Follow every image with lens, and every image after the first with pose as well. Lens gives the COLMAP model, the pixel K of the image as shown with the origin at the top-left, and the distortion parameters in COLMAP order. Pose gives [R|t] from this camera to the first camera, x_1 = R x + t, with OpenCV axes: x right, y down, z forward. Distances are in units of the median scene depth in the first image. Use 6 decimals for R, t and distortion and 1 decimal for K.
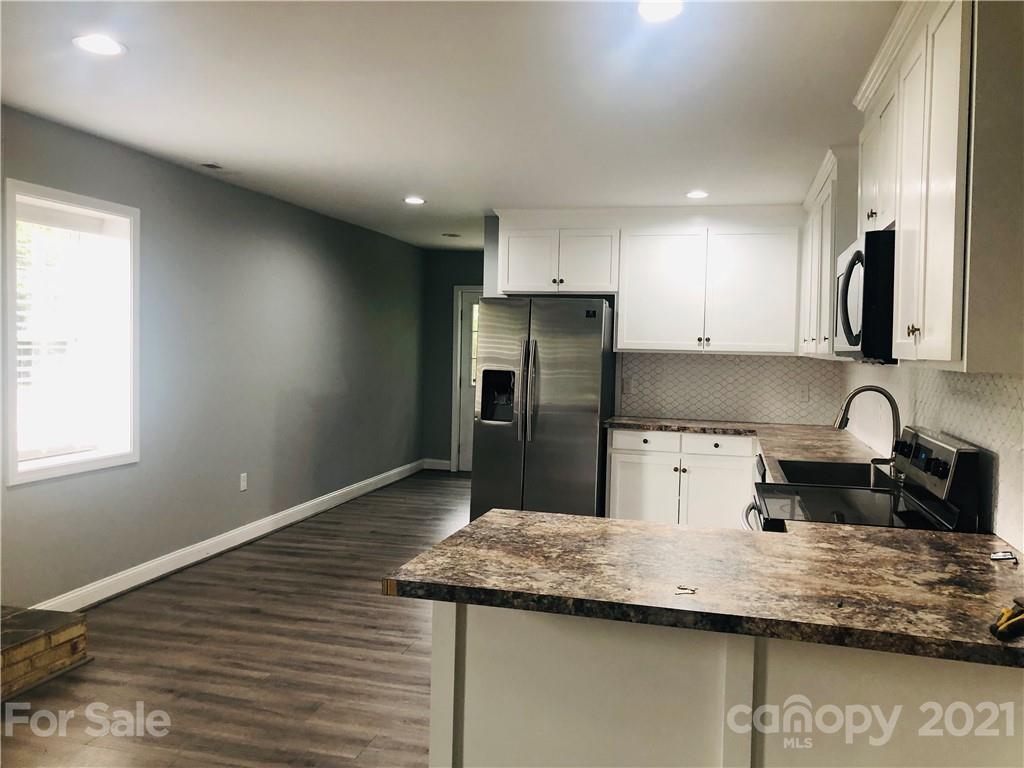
lens RADIAL K [[842.1, 0, 512.0], [0, 842.1, 384.0], [0, 0, 1]] dist [-0.119657, -0.002291]
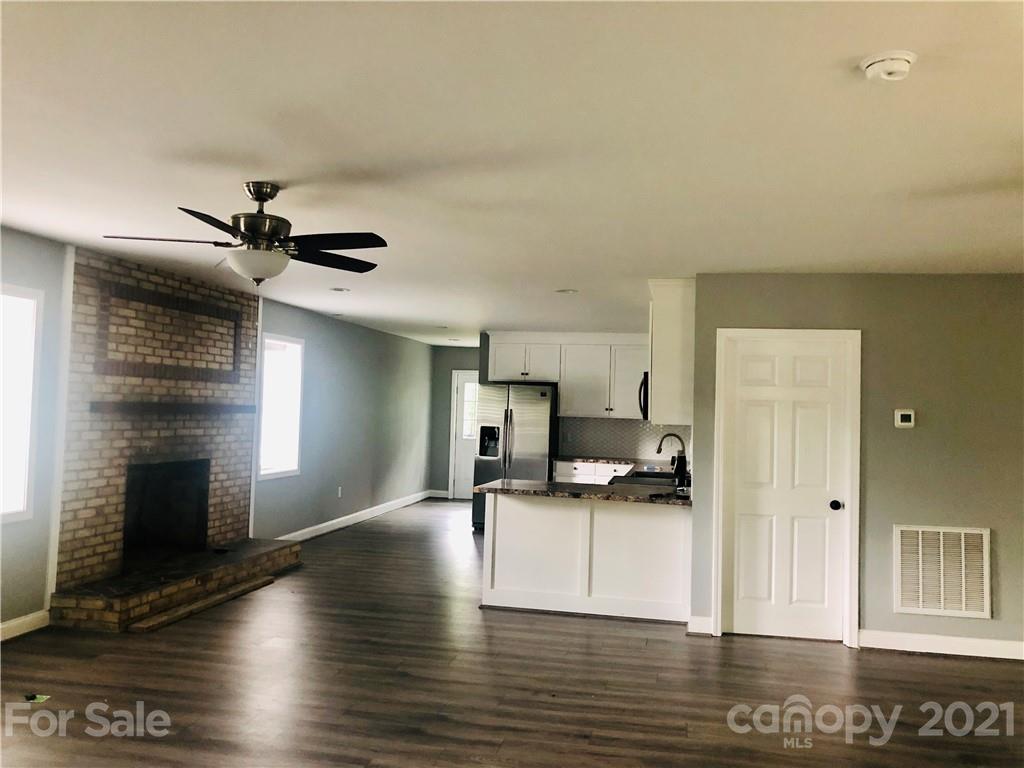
lens RADIAL K [[835.4, 0, 512.0], [0, 835.4, 384.0], [0, 0, 1]] dist [0.002269, 0.000165]
pose [[0.999203, 0.007208, 0.039271, -0.035857], [-0.004427, 0.997506, -0.070449, 0.015446], [-0.039681, 0.070219, 0.996742, -0.658098]]
